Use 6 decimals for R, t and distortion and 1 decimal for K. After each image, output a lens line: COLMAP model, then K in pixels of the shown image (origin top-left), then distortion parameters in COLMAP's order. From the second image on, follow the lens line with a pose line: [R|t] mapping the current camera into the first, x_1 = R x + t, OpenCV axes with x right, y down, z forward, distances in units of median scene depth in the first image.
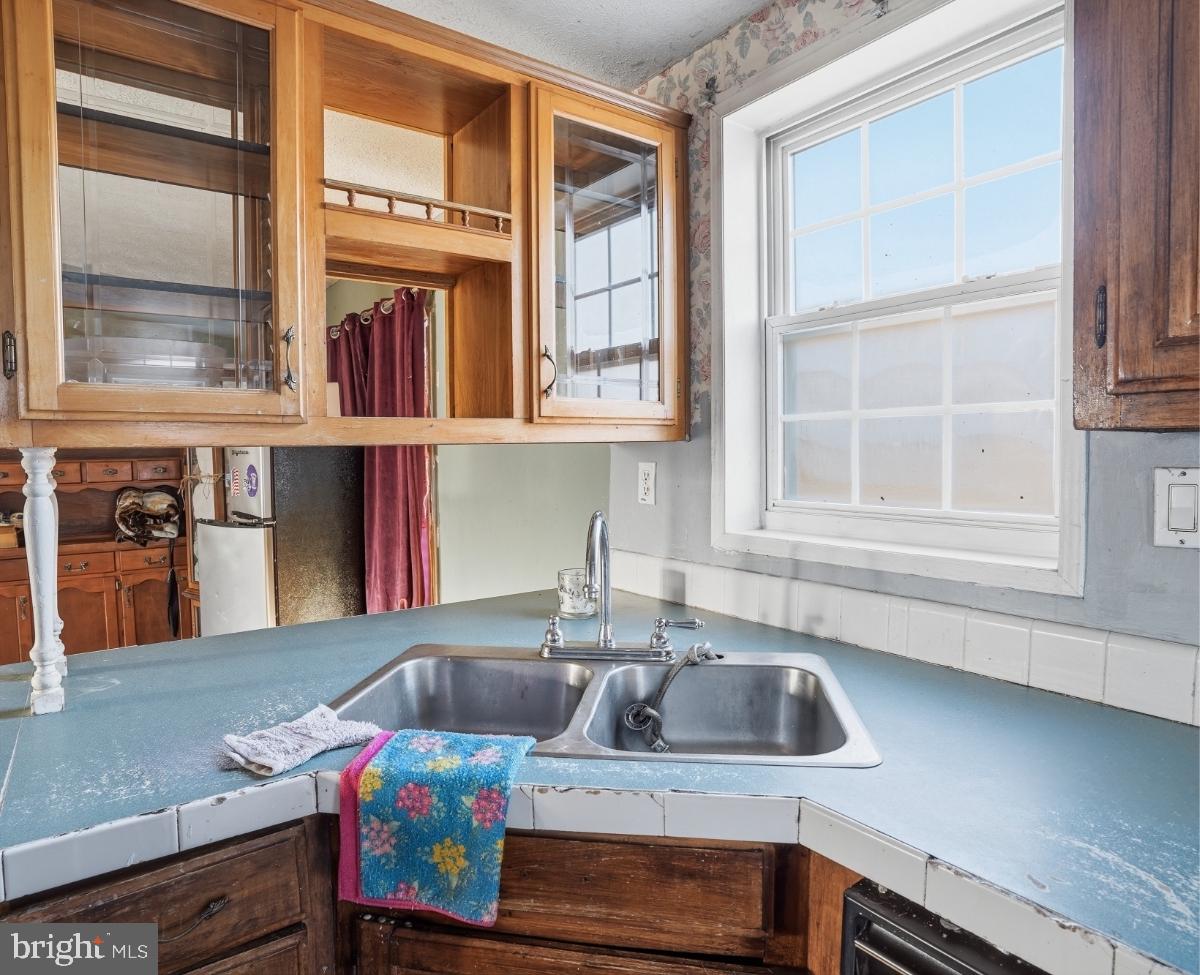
lens RADIAL K [[723.0, 0, 600.0], [0, 723.0, 487.5], [0, 0, 1]] dist [-0.075103, 0.039312]
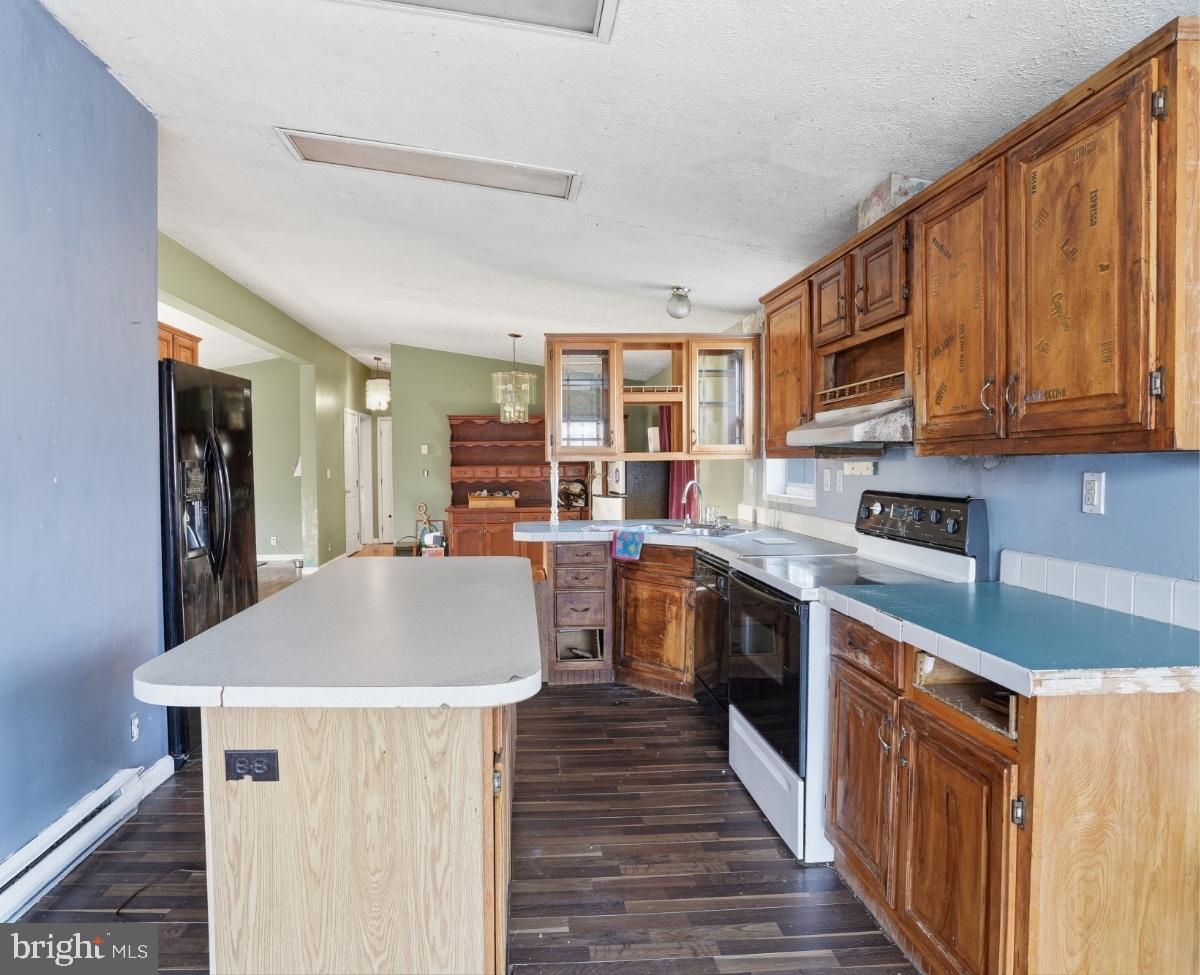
lens RADIAL K [[723.0, 0, 600.0], [0, 723.0, 487.5], [0, 0, 1]] dist [-0.075103, 0.039312]
pose [[0.868918, 0.020742, -0.494521, 0.927502], [-0.027023, 0.999619, -0.005553, 0.067723], [0.494218, 0.018188, 0.869148, -1.554438]]
